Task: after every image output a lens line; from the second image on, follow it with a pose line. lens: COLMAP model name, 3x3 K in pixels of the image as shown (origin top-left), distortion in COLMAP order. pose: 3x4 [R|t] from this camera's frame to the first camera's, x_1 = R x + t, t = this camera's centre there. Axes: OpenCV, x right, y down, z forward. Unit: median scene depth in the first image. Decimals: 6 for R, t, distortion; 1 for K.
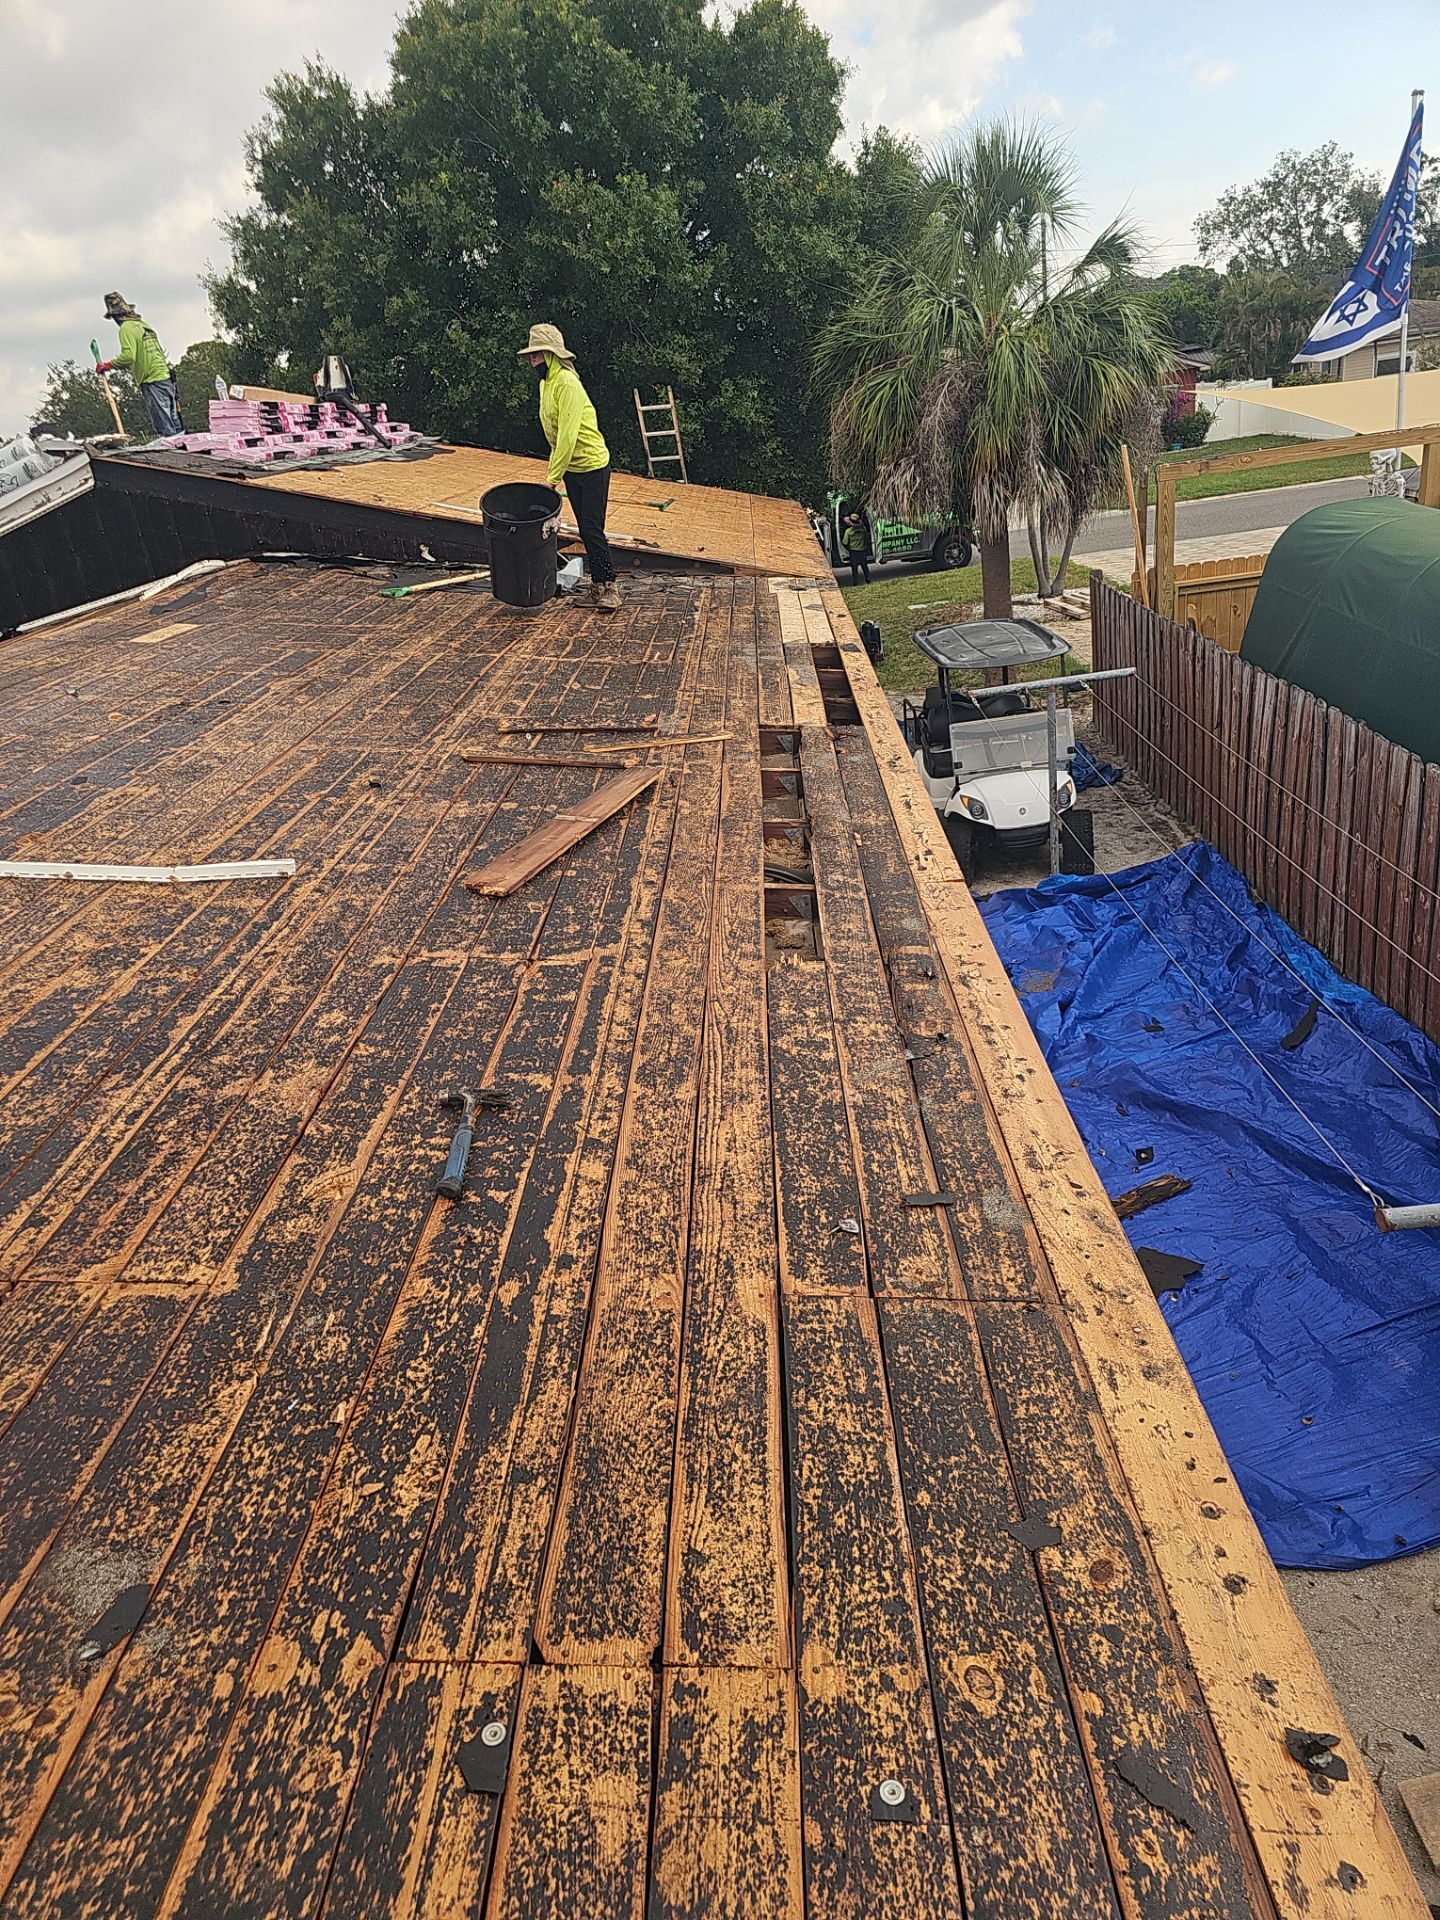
lens RADIAL K [[1175.5, 0, 720.0], [0, 1175.5, 960.0], [0, 0, 1]] dist [0.002371, 0.000633]
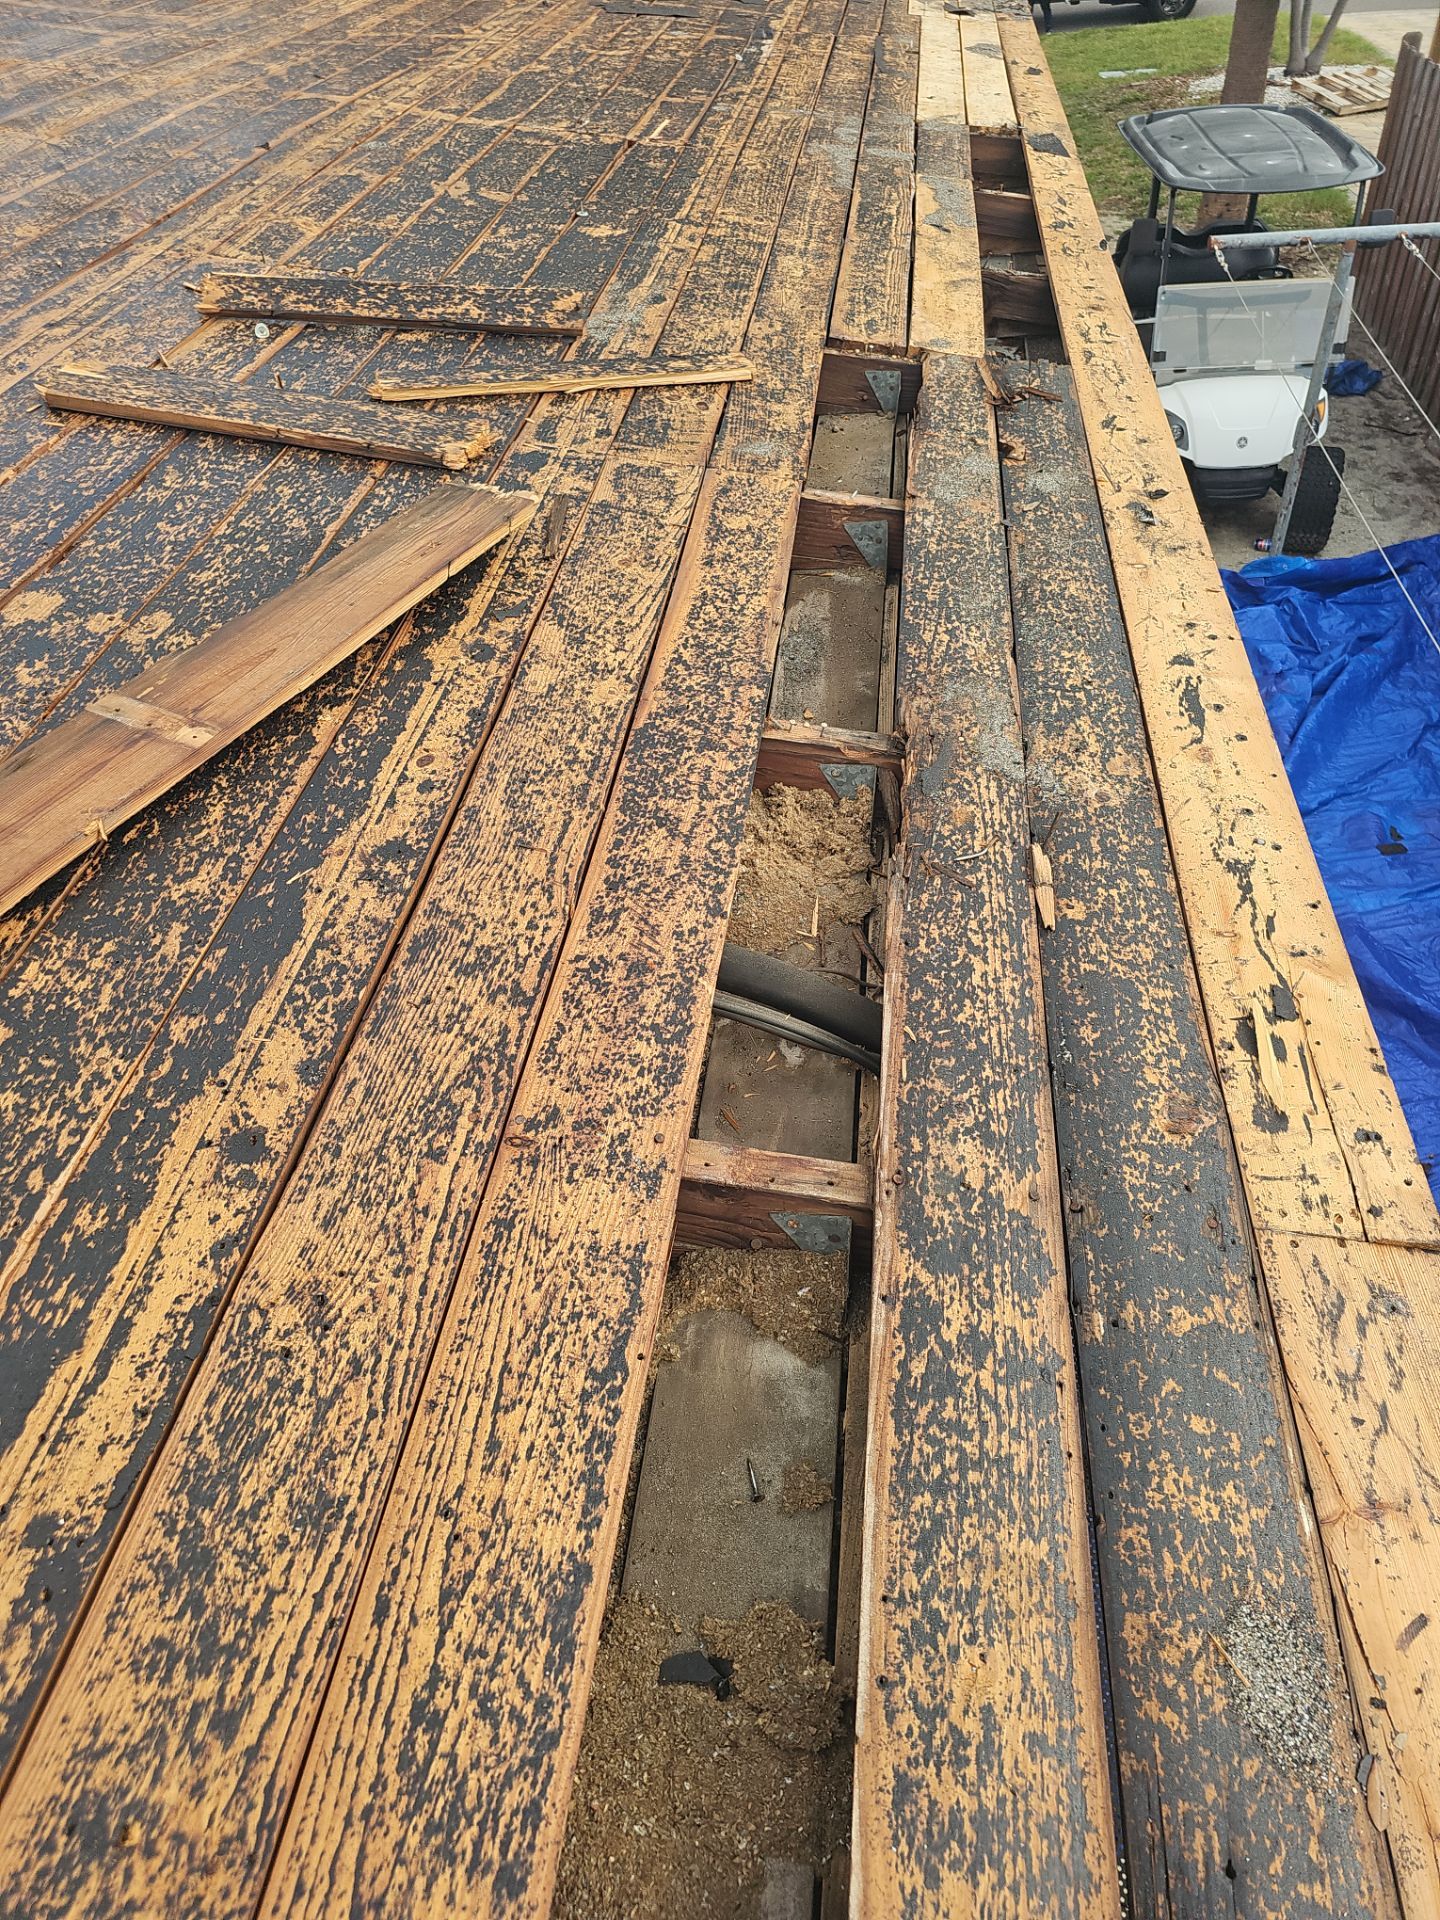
lens RADIAL K [[1167.3, 0, 708.6], [0, 1167.3, 885.6], [0, 0, 1]] dist [-0.004087, -0.001841]
pose [[0.992072, 0.118264, -0.042507, 0.032860], [-0.098072, 0.940067, 0.326582, -0.150316], [0.078583, -0.319824, 0.944213, 0.541264]]
